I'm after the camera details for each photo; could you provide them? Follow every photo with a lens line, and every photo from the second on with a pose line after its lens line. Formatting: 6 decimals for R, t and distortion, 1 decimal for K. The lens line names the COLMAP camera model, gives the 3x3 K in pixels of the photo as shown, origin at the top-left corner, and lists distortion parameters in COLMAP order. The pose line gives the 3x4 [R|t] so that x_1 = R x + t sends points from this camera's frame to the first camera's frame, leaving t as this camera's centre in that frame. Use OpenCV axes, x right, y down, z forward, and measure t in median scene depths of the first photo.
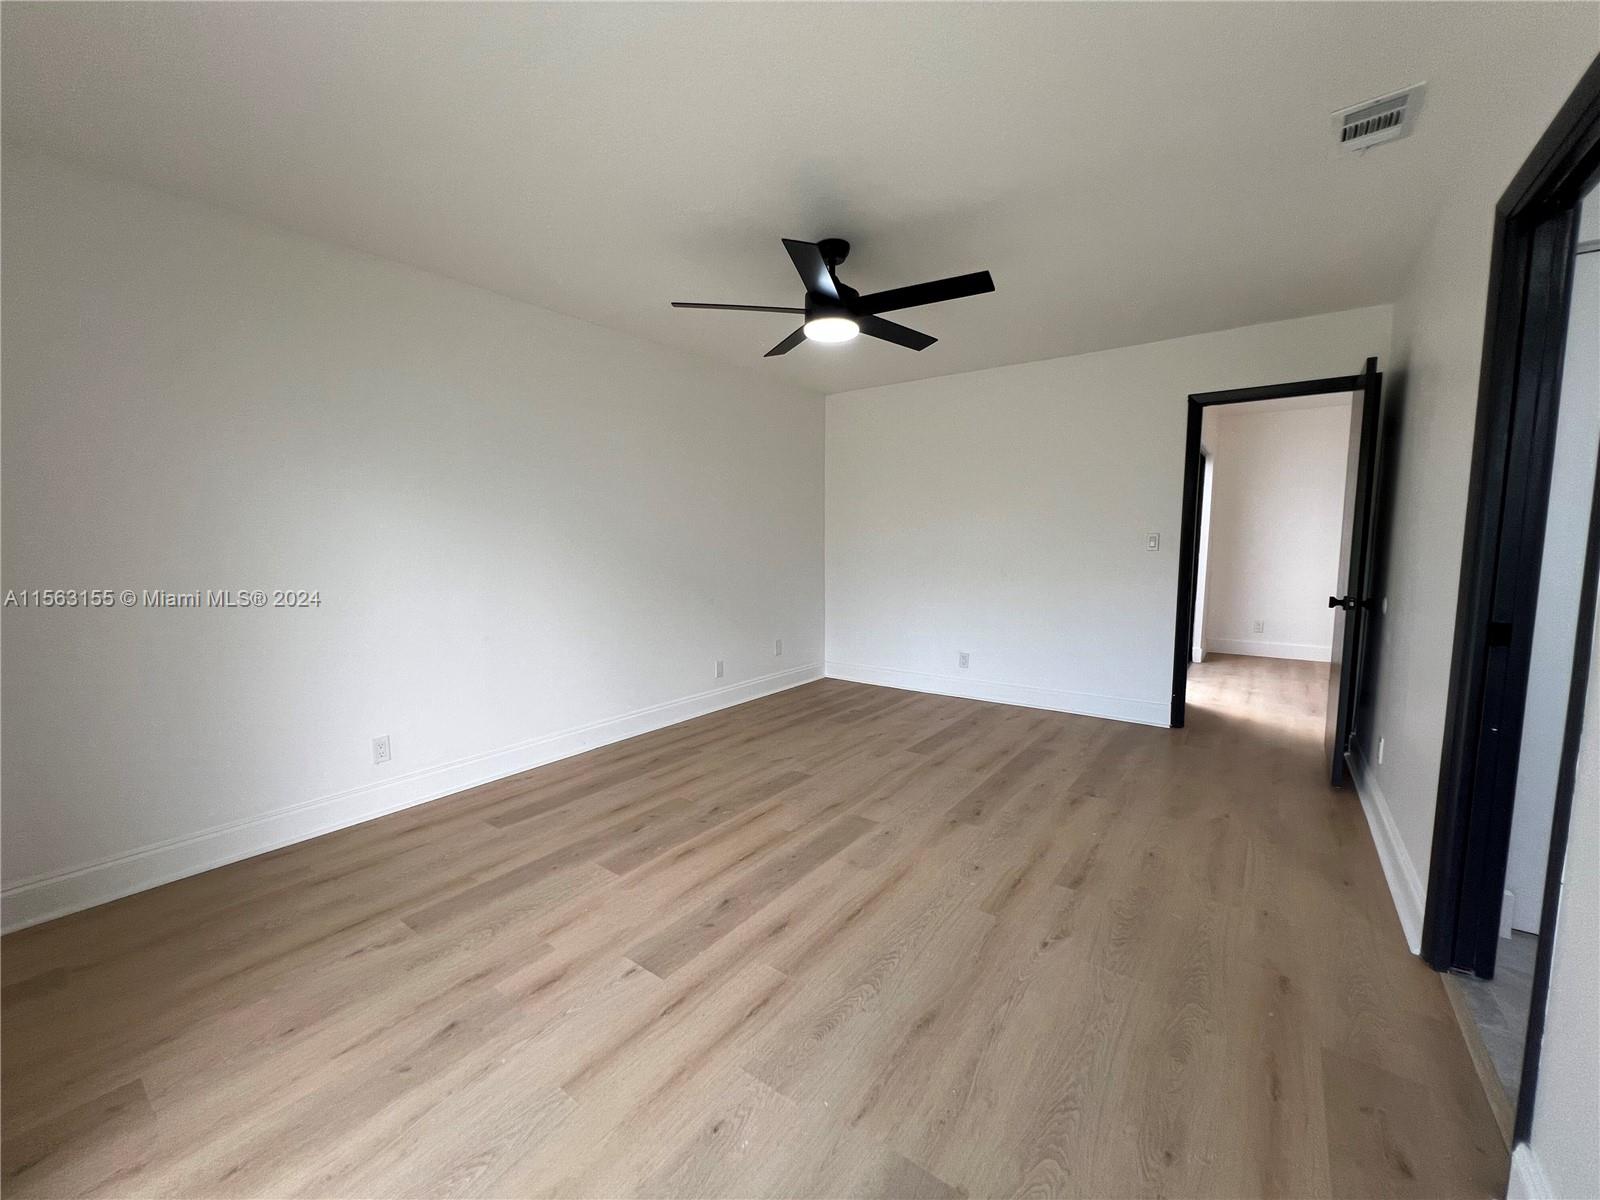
lens RADIAL K [[643.5, 0, 800.0], [0, 643.5, 600.0], [0, 0, 1]] dist [-0.000668, 0.000510]
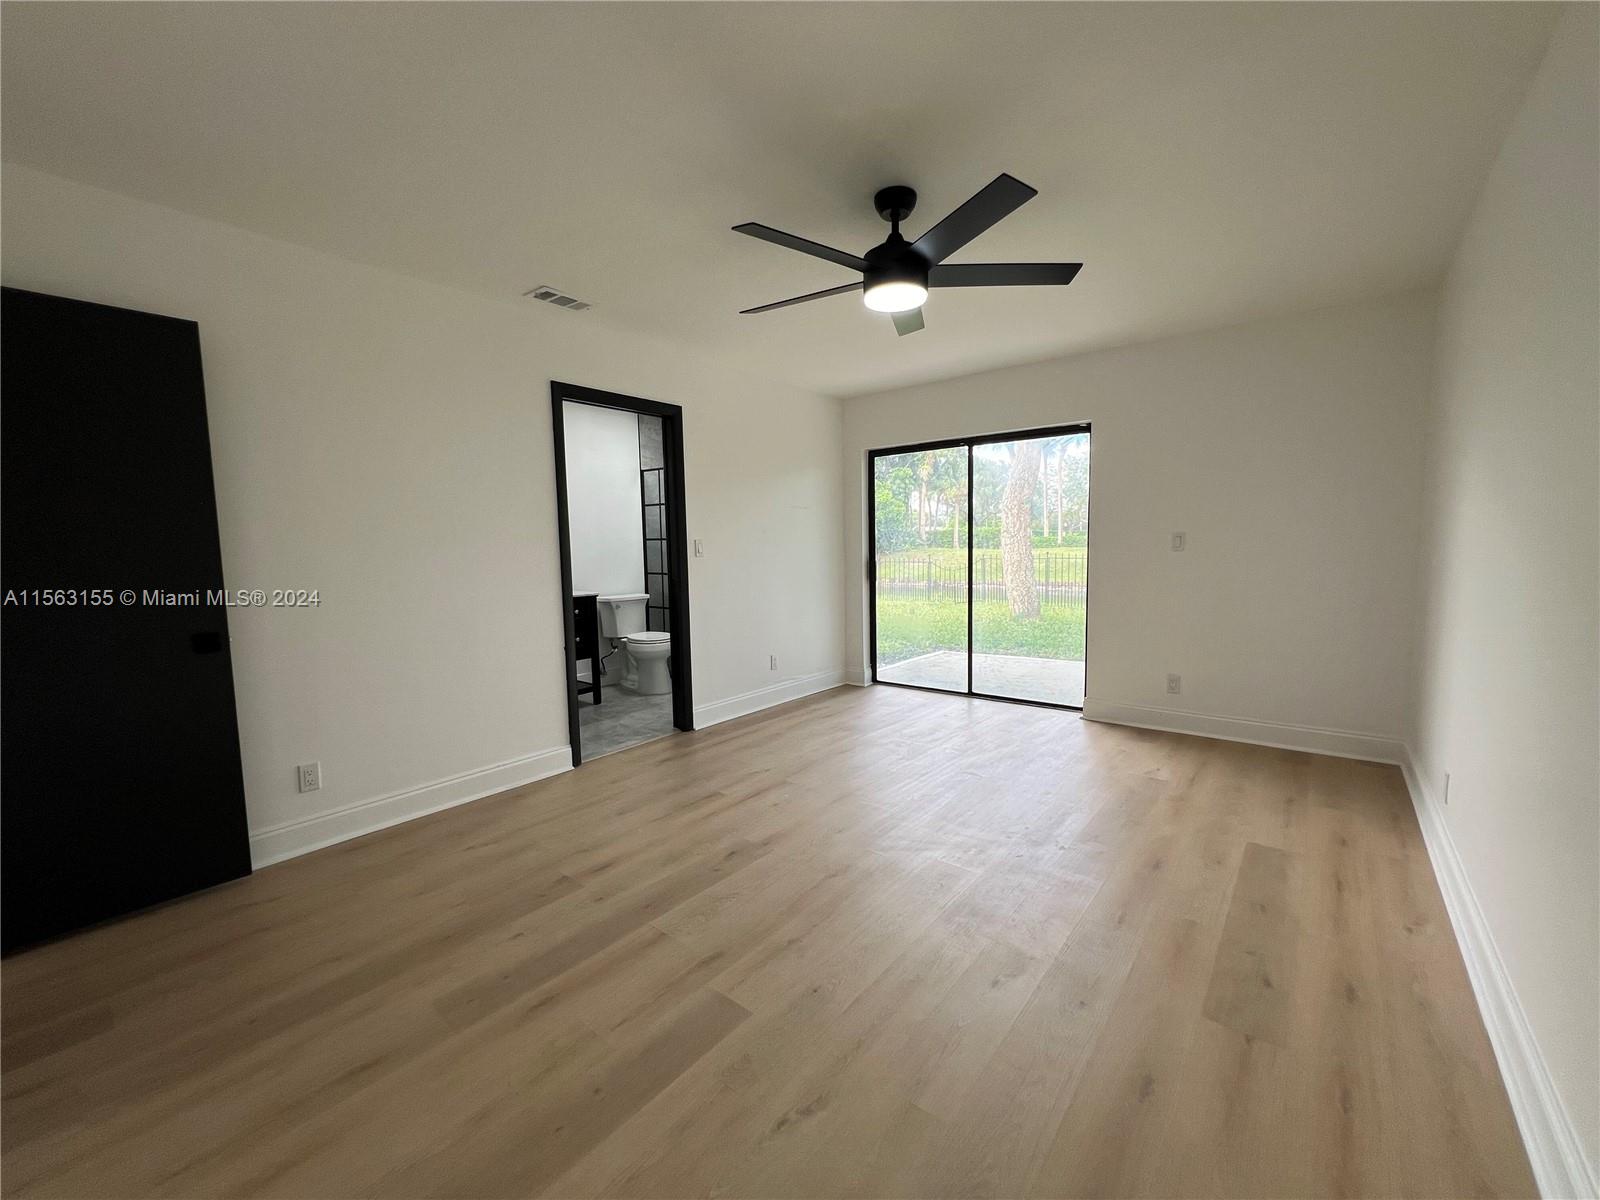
lens RADIAL K [[643.5, 0, 800.0], [0, 643.5, 600.0], [0, 0, 1]] dist [-0.000668, 0.000510]
pose [[-0.998825, 0.016781, 0.045475, 0.144753], [0.025073, 0.981770, 0.188413, -0.192200], [-0.041484, 0.189331, -0.981037, 1.944721]]
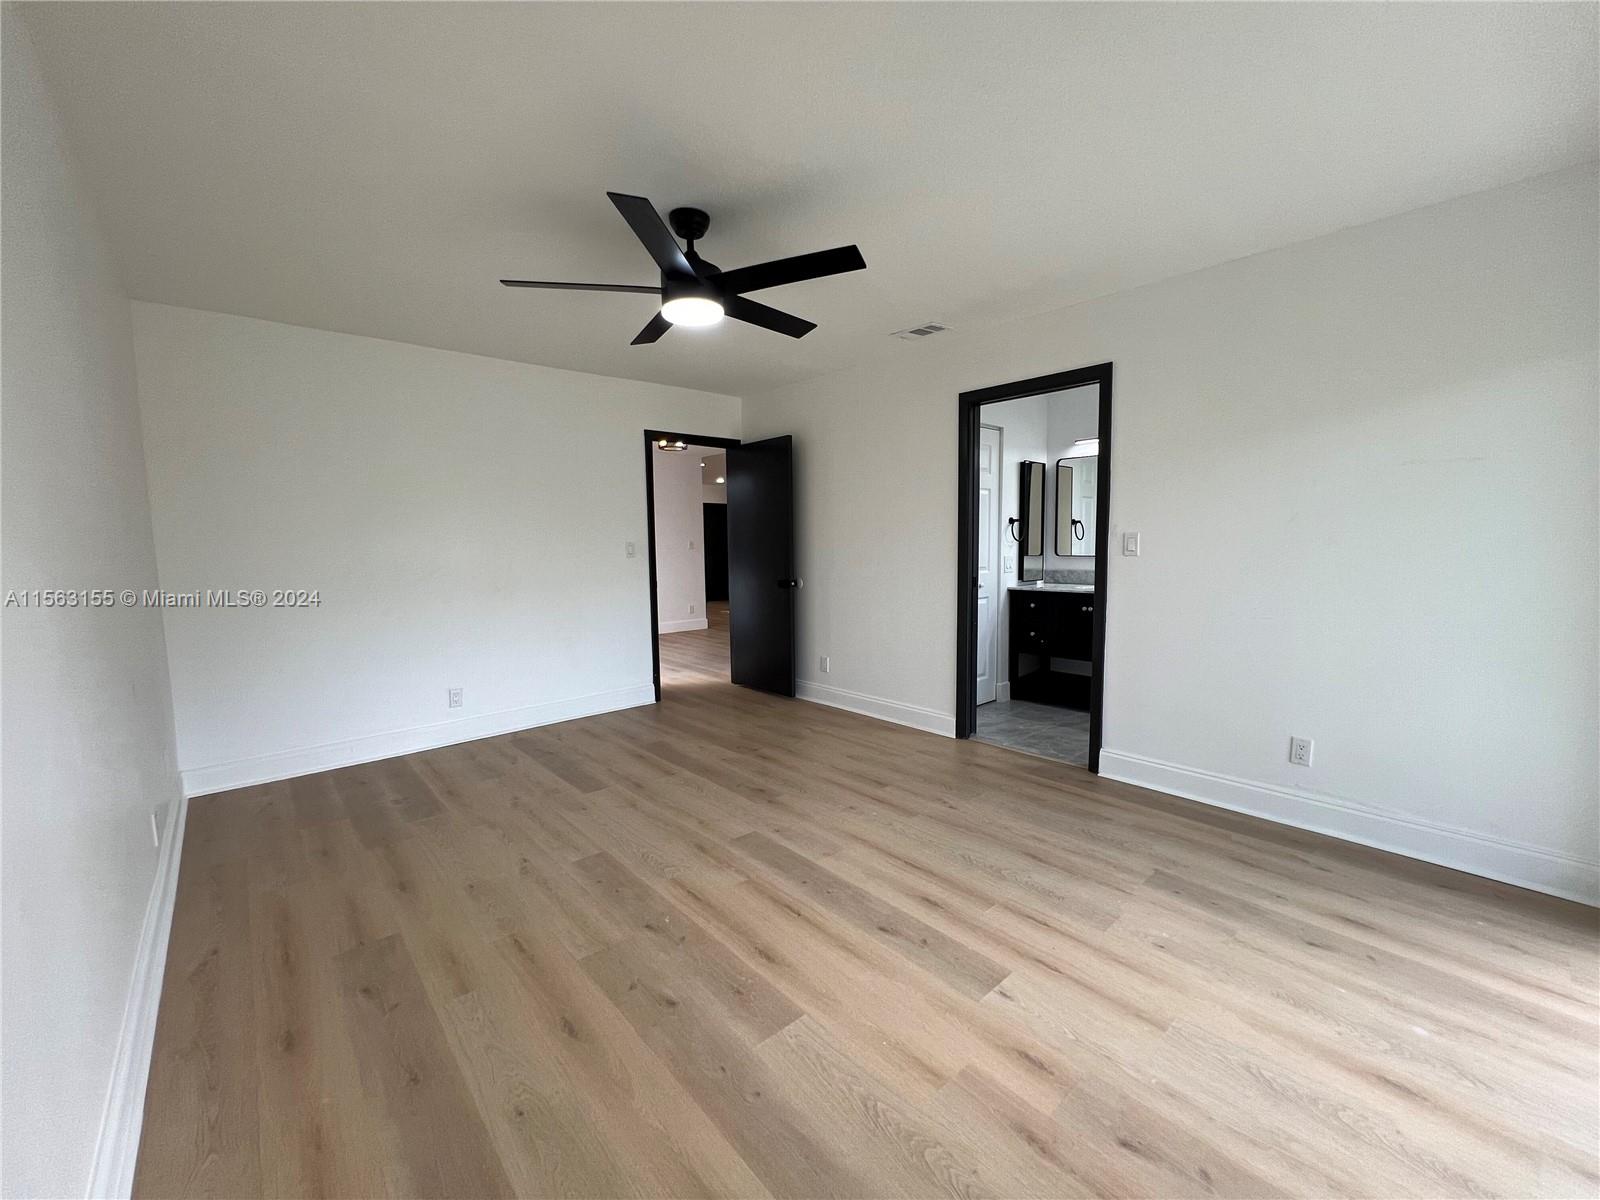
lens RADIAL K [[643.5, 0, 800.0], [0, 643.5, 600.0], [0, 0, 1]] dist [-0.000668, 0.000510]
pose [[0.203910, -0.089948, 0.974849, -0.833555], [0.110291, 0.991542, 0.068419, -0.071405], [-0.972757, 0.093566, 0.212106, 0.717872]]
